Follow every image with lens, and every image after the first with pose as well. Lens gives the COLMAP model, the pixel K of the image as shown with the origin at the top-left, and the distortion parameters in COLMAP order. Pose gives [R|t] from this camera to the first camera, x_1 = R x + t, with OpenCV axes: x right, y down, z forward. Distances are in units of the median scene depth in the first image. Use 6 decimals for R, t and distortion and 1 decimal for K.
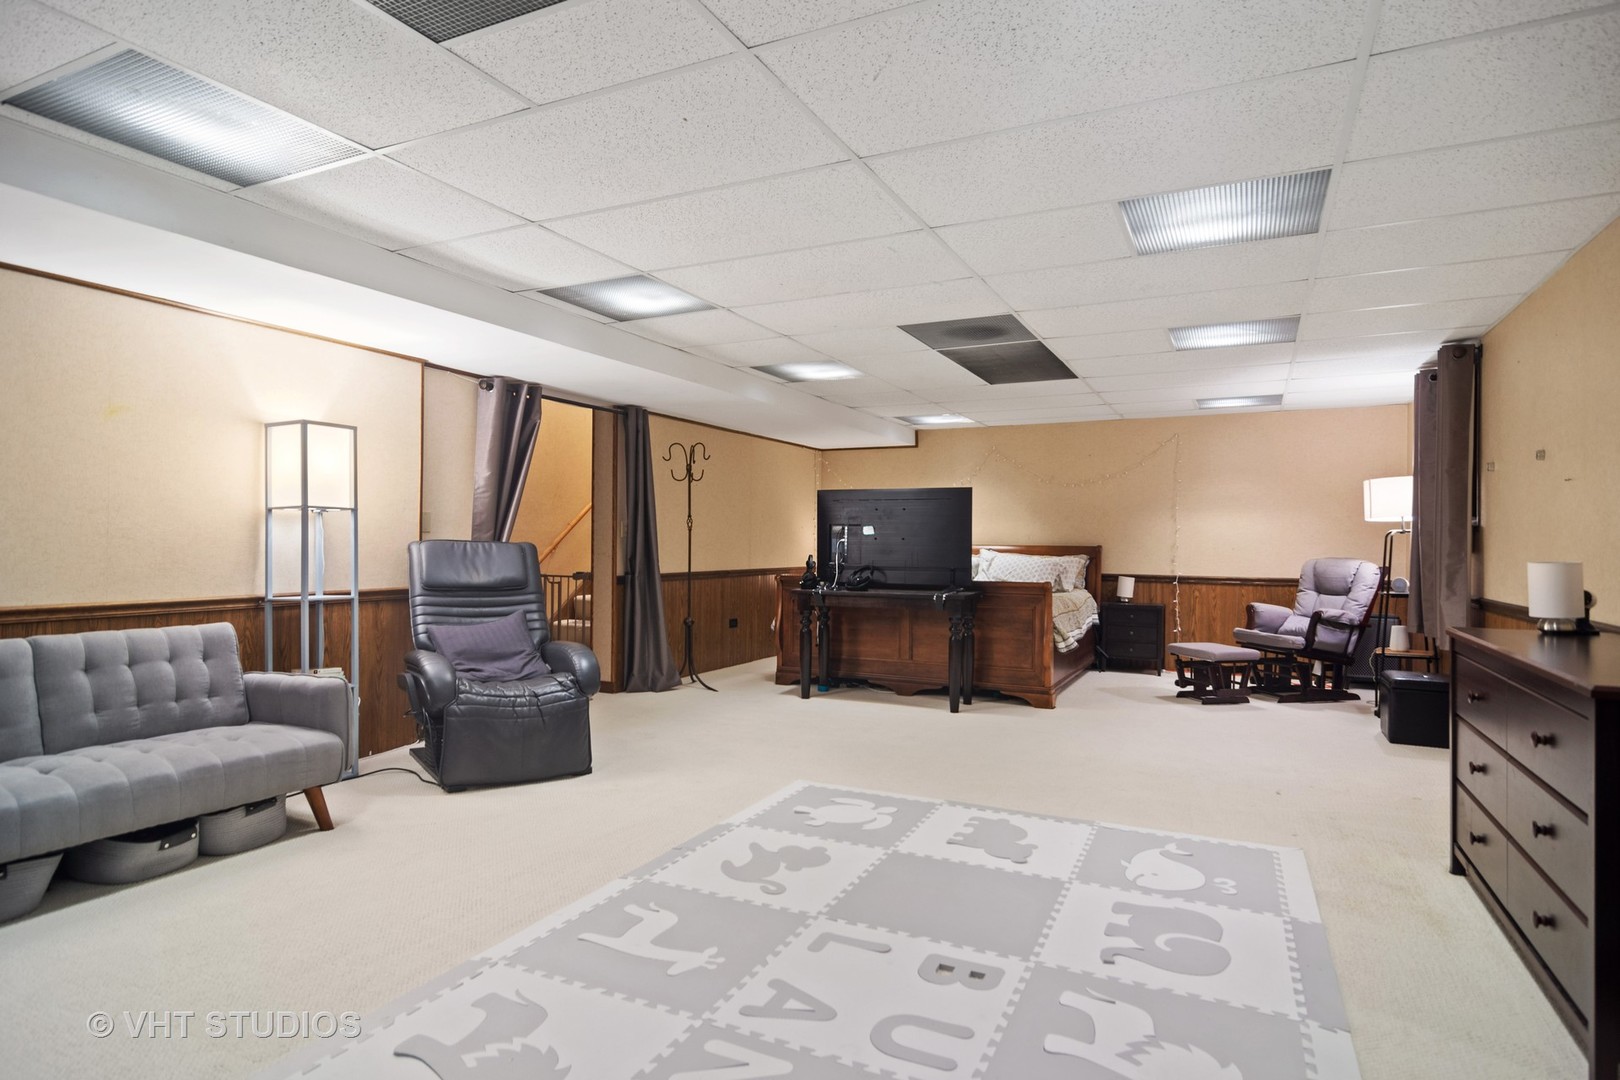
lens RADIAL K [[875.4, 0, 813.8], [0, 875.4, 536.8], [0, 0, 1]] dist [-0.002811, 0.002199]
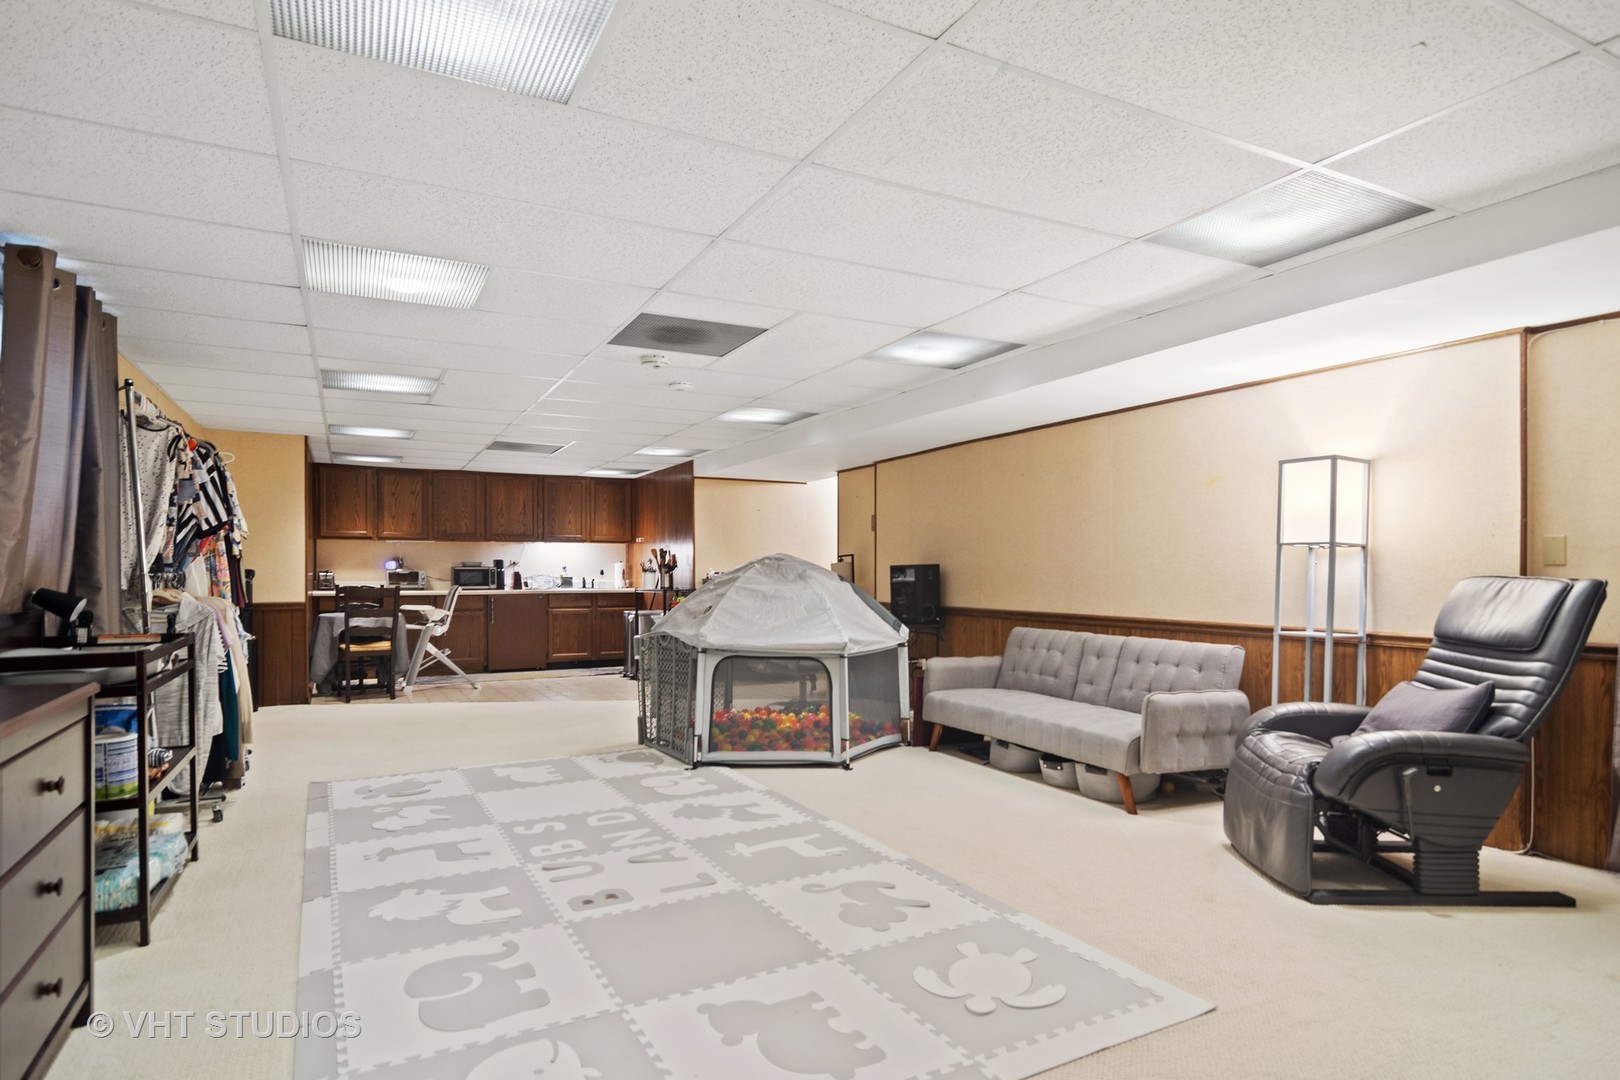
lens RADIAL K [[875.4, 0, 807.2], [0, 875.4, 597.4], [0, 0, 1]] dist [-0.002811, 0.002199]
pose [[-0.584020, 0.011035, -0.811664, 0.865015], [-0.003201, 0.999868, 0.015898, 0.020155], [0.811733, 0.011883, -0.583908, 1.666269]]
